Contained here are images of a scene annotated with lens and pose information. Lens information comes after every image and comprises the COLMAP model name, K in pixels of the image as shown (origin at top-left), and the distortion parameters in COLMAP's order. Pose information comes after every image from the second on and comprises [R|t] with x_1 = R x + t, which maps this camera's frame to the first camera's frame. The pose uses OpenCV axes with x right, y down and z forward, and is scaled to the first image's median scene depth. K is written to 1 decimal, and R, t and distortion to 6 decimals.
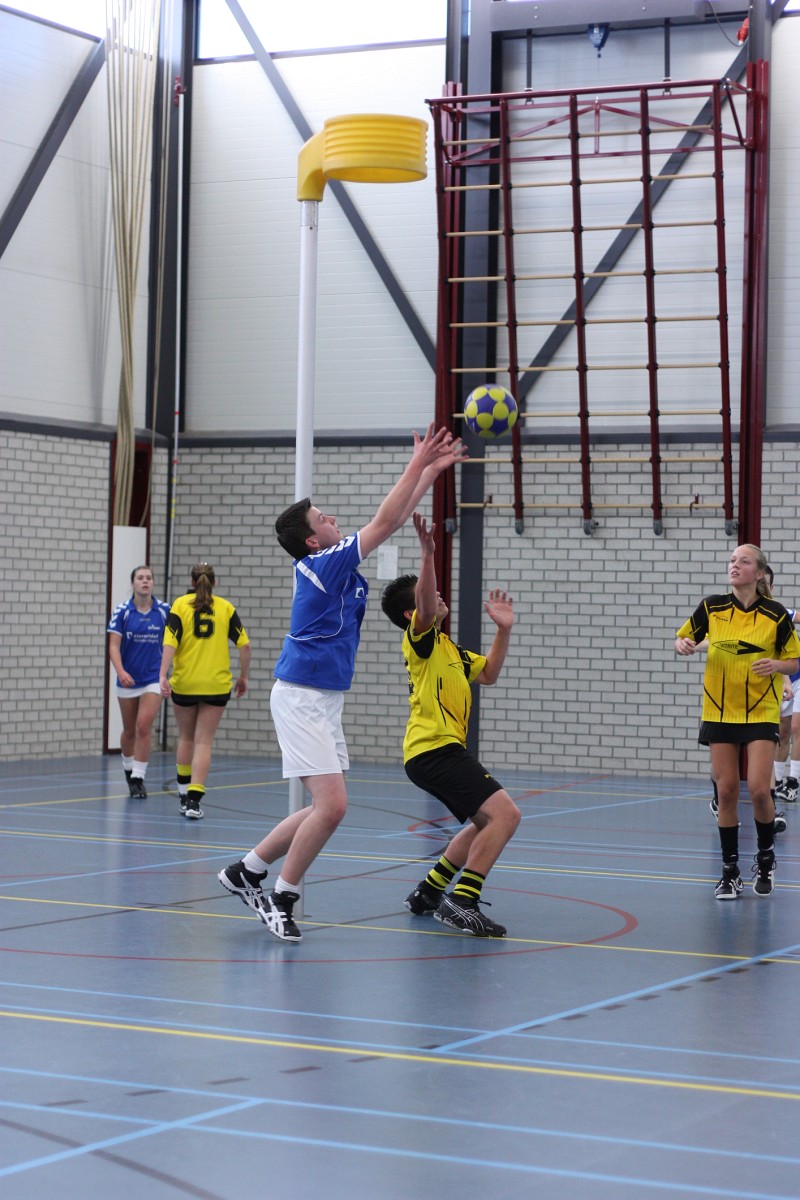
lens RADIAL K [[2797.7, 0, 407.3], [0, 2797.7, 595.0], [0, 0, 1]] dist [-0.114737, 0.000000]
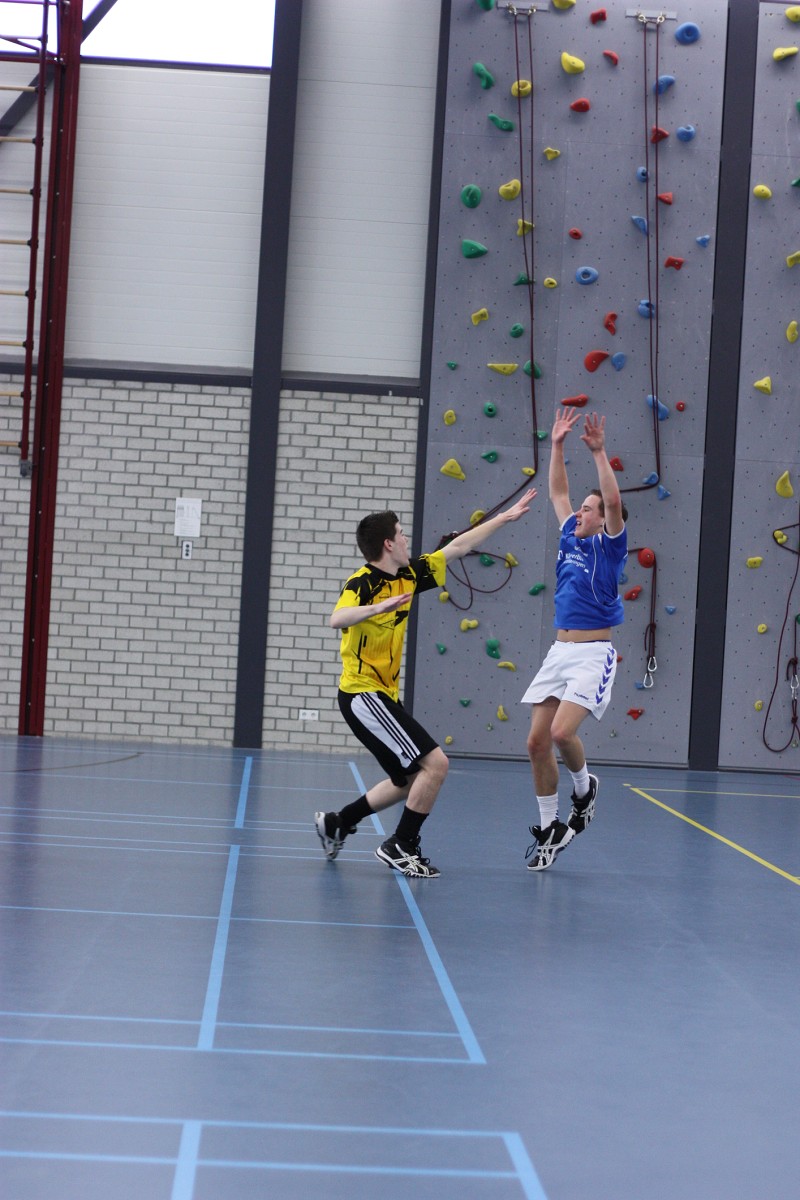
lens RADIAL K [[2797.7, 0, 412.0], [0, 2797.7, 598.9], [0, 0, 1]] dist [-0.114737, 0.000000]
pose [[0.869610, 0.023524, 0.493179, -0.299271], [-0.039005, 0.999016, 0.021124, -0.005626], [-0.492196, -0.037606, 0.869672, 0.153912]]
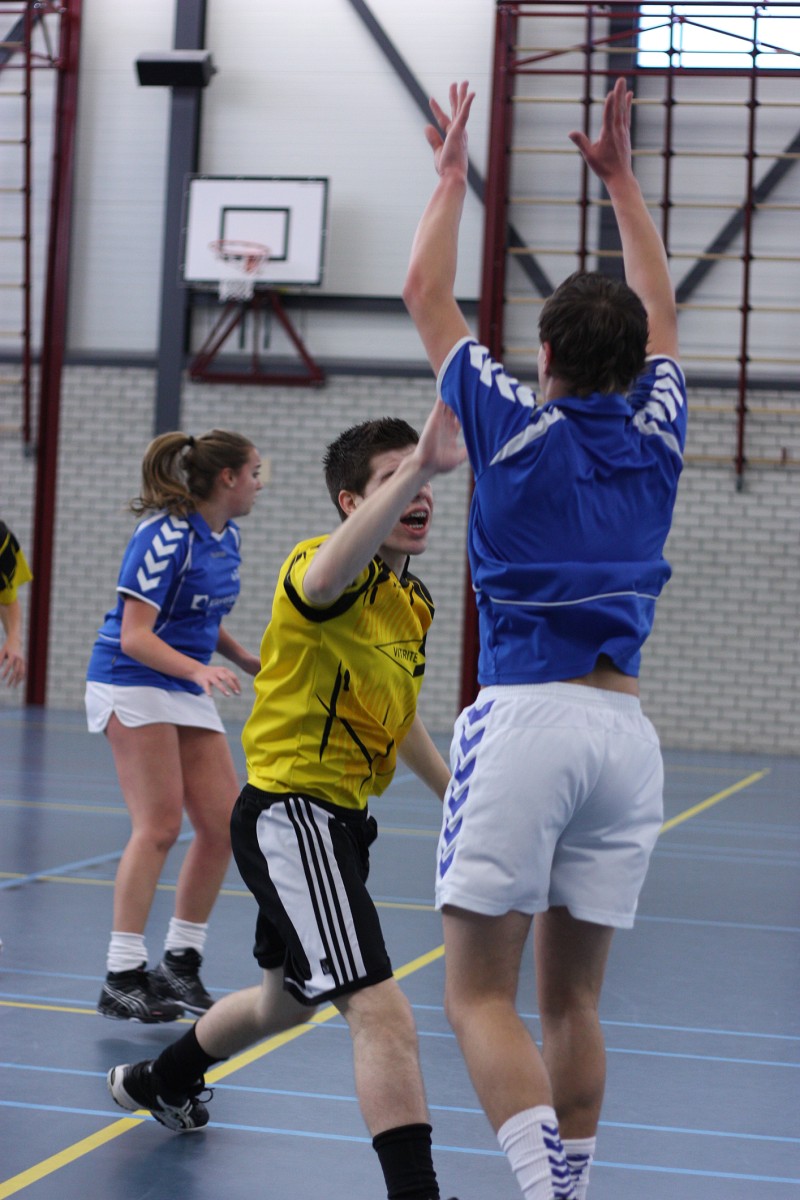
lens RADIAL K [[2797.7, 0, 343.2], [0, 2797.7, 614.1], [0, 0, 1]] dist [-0.114737, 0.000000]
pose [[0.970123, 0.022001, 0.241615, -0.018400], [-0.030371, 0.999059, 0.030969, -0.000339], [-0.240707, -0.037382, 0.969878, 0.009244]]
